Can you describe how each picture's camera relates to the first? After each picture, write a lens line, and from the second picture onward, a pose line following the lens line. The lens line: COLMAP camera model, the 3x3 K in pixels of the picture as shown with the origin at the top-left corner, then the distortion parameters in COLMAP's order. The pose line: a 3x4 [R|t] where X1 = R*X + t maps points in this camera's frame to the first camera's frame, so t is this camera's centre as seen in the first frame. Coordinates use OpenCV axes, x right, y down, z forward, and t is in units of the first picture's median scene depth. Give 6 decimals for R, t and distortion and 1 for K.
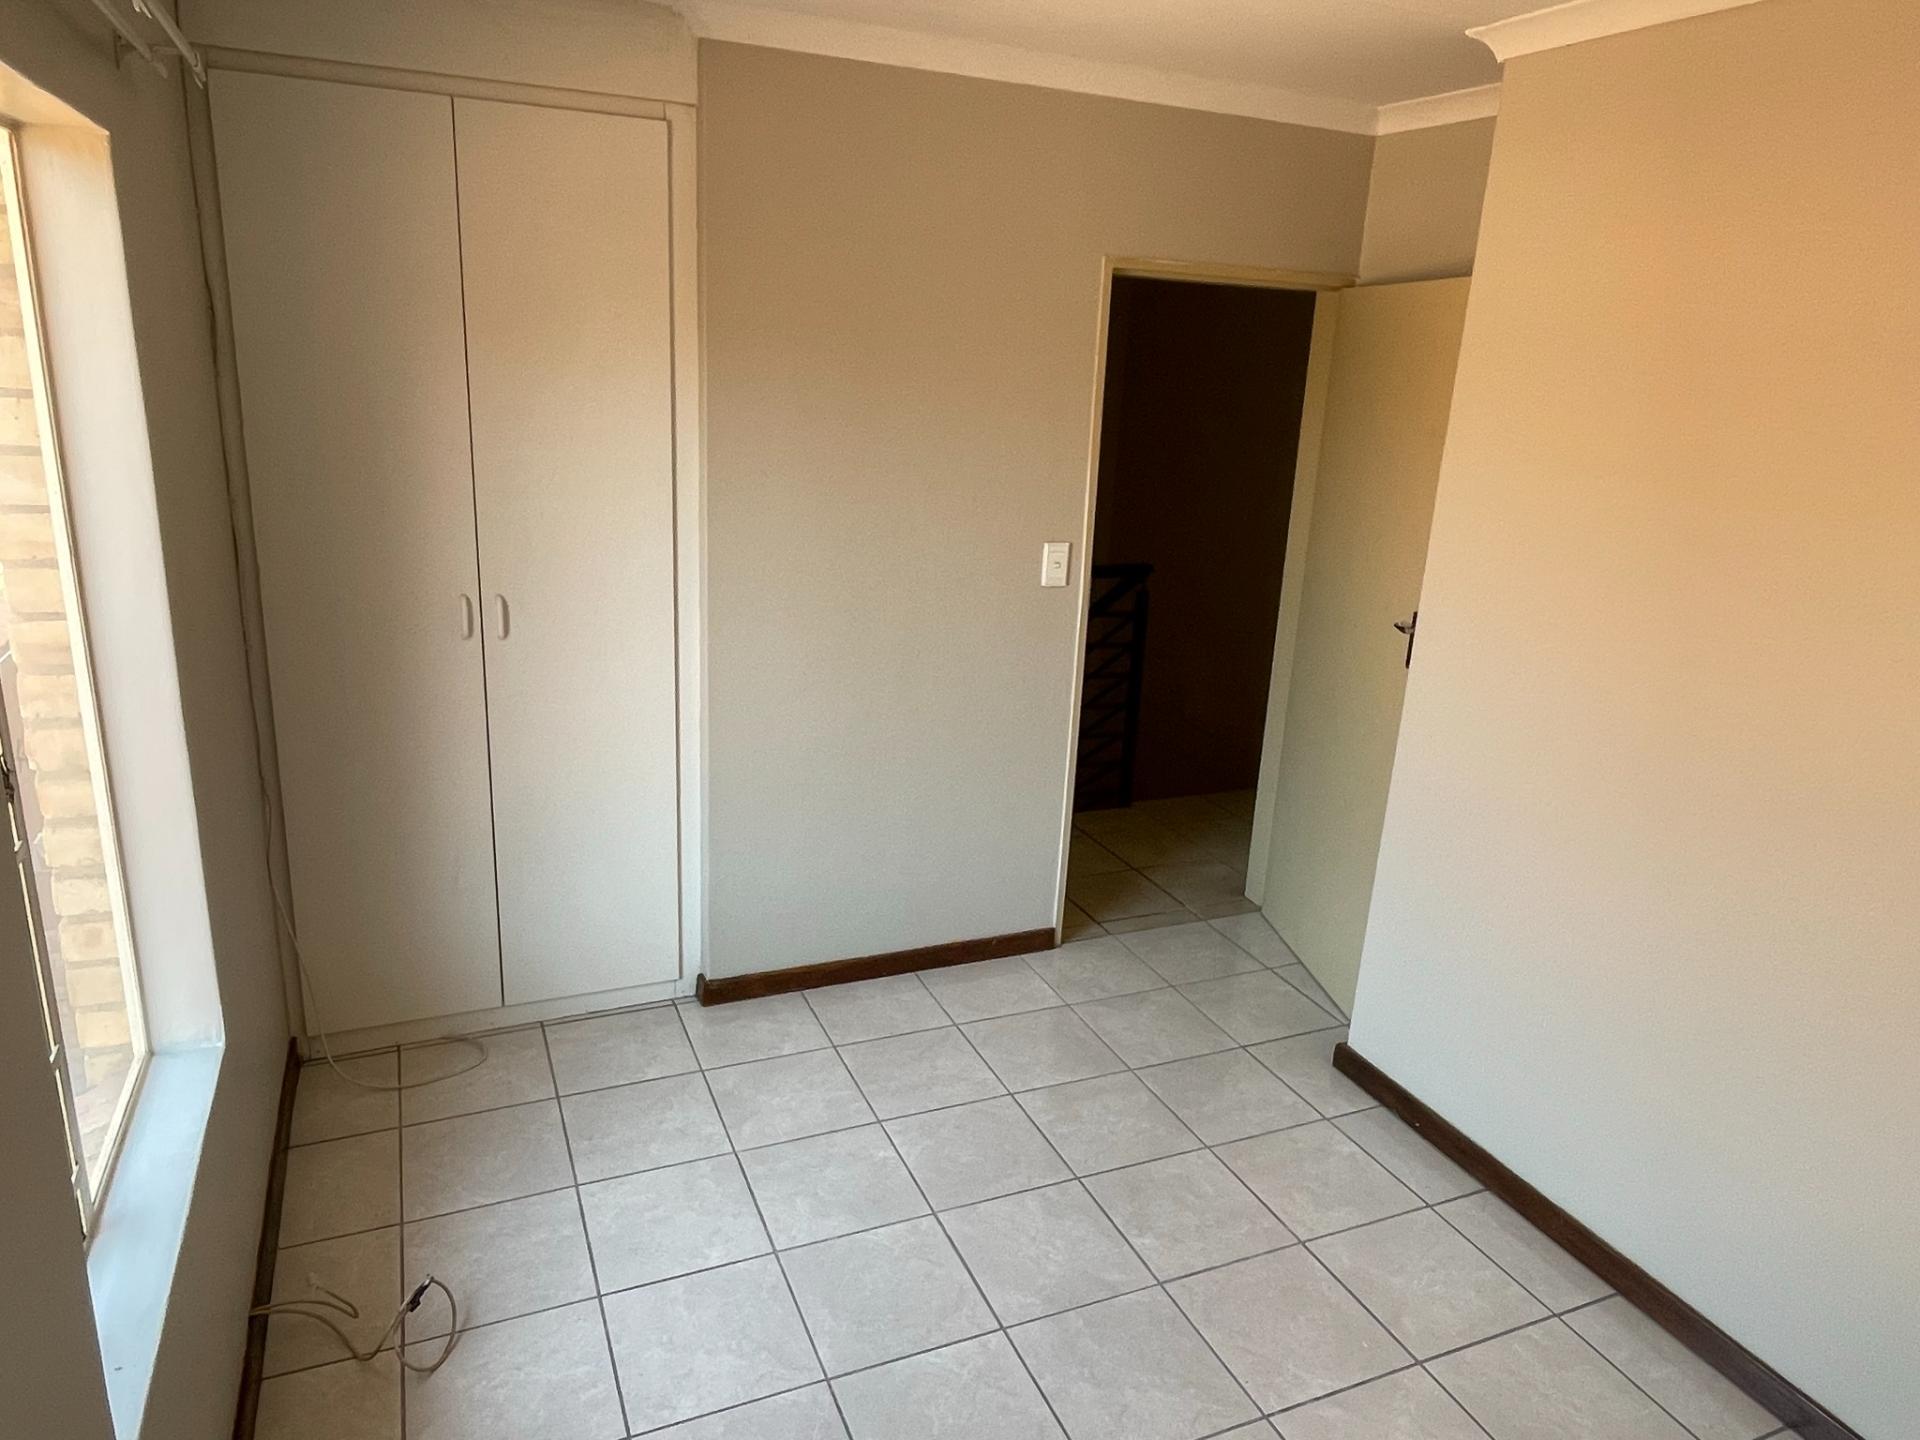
lens RADIAL K [[1270.3, 0, 961.5], [0, 1270.3, 716.7], [0, 0, 1]] dist [-0.001885, -0.000318]
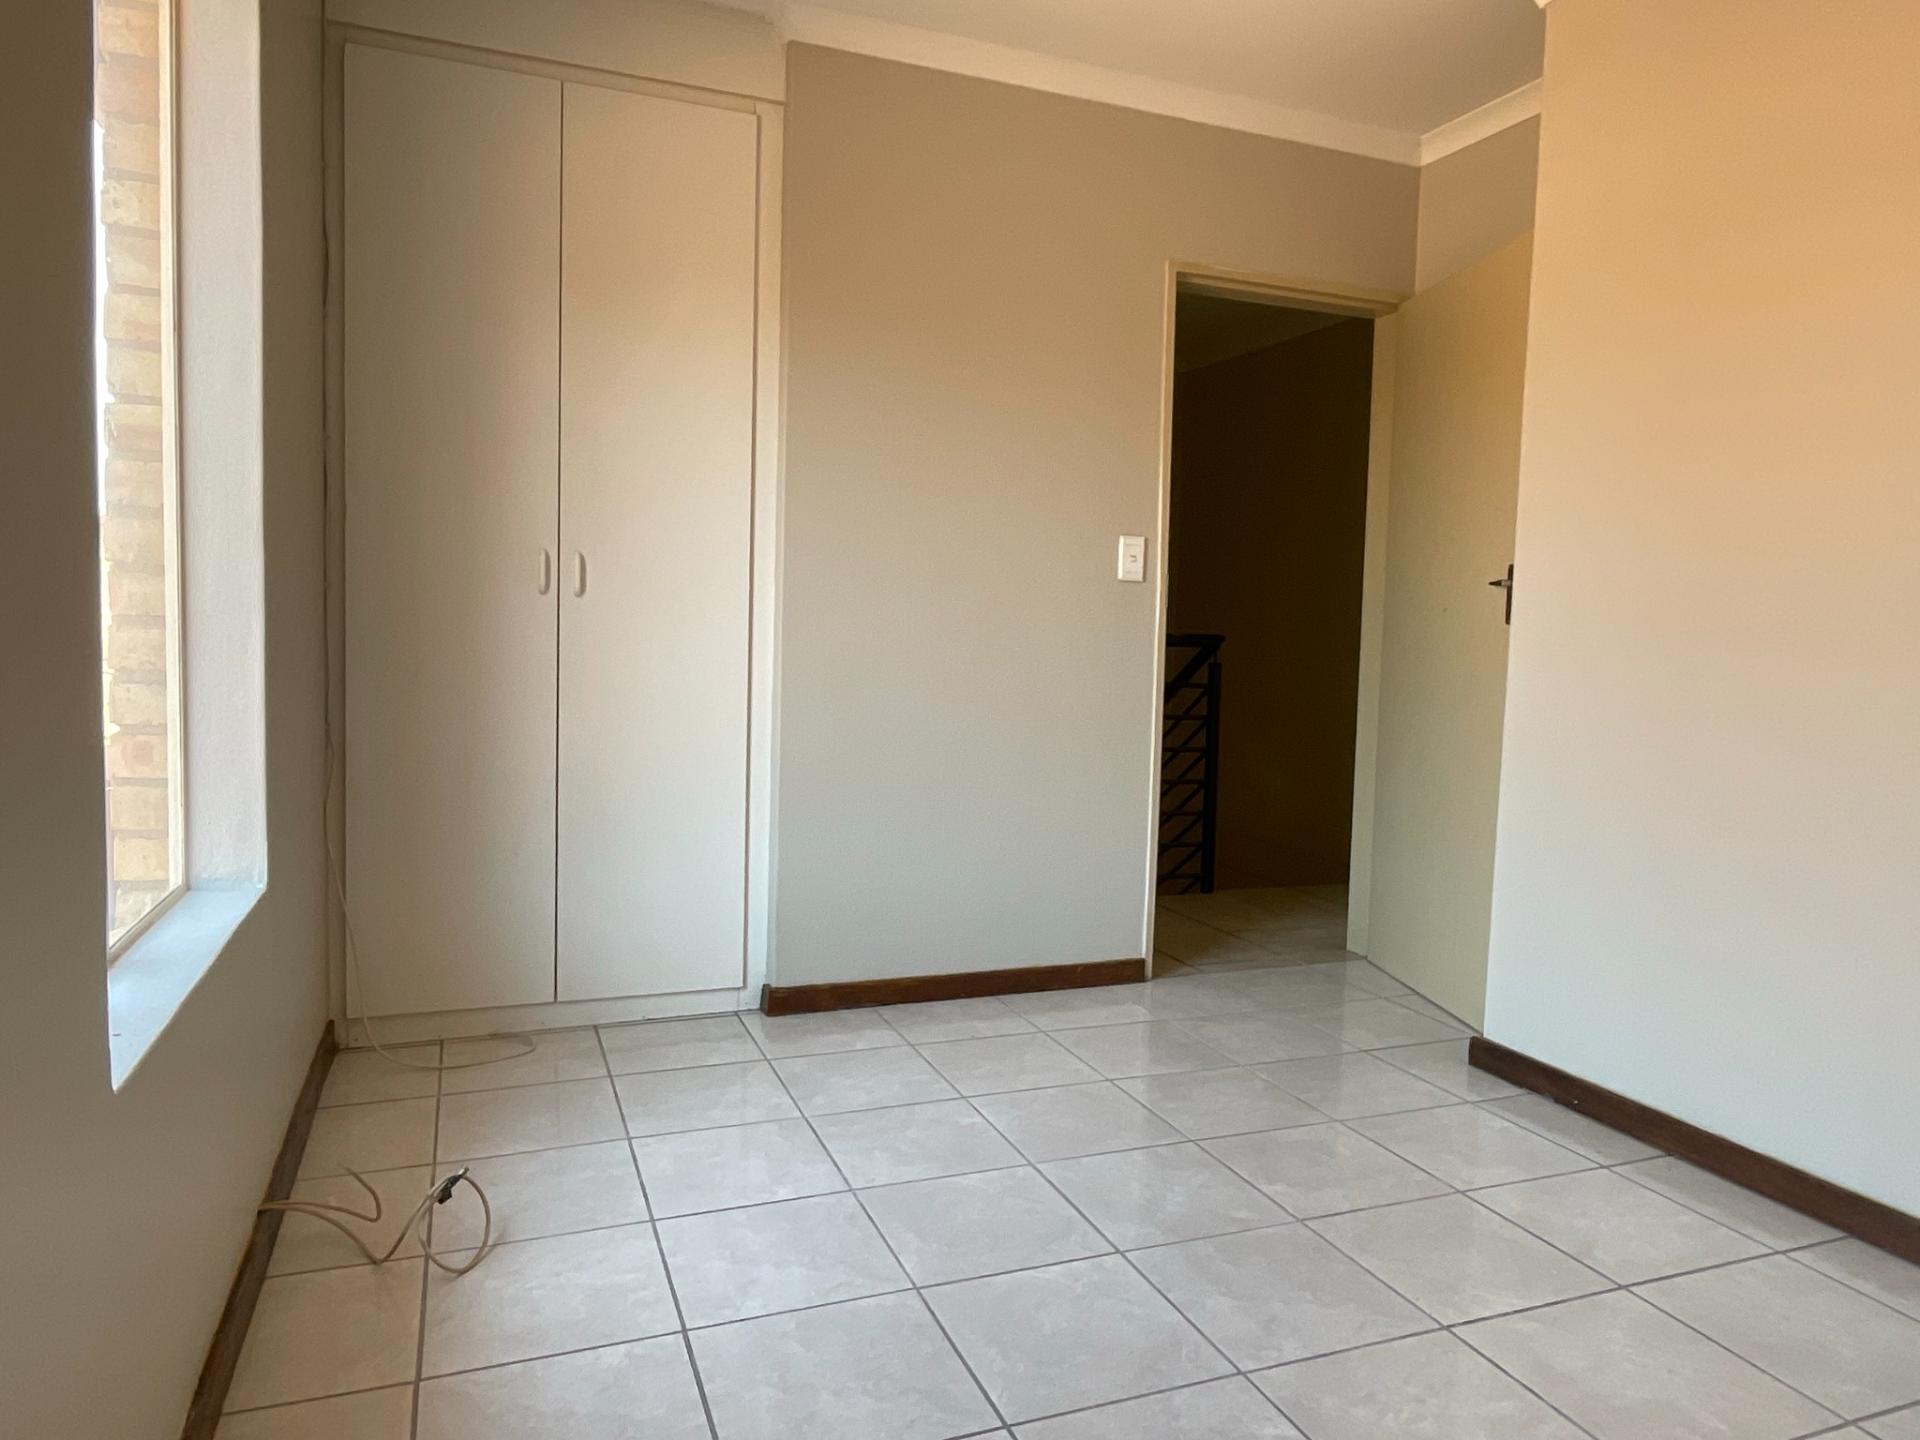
lens RADIAL K [[1270.3, 0, 958.5], [0, 1270.3, 717.3], [0, 0, 1]] dist [-0.001885, -0.000318]
pose [[0.998937, -0.020364, -0.041353, -0.026134], [0.010791, 0.975506, -0.219709, 0.253826], [0.044815, 0.219029, 0.974689, 0.068636]]
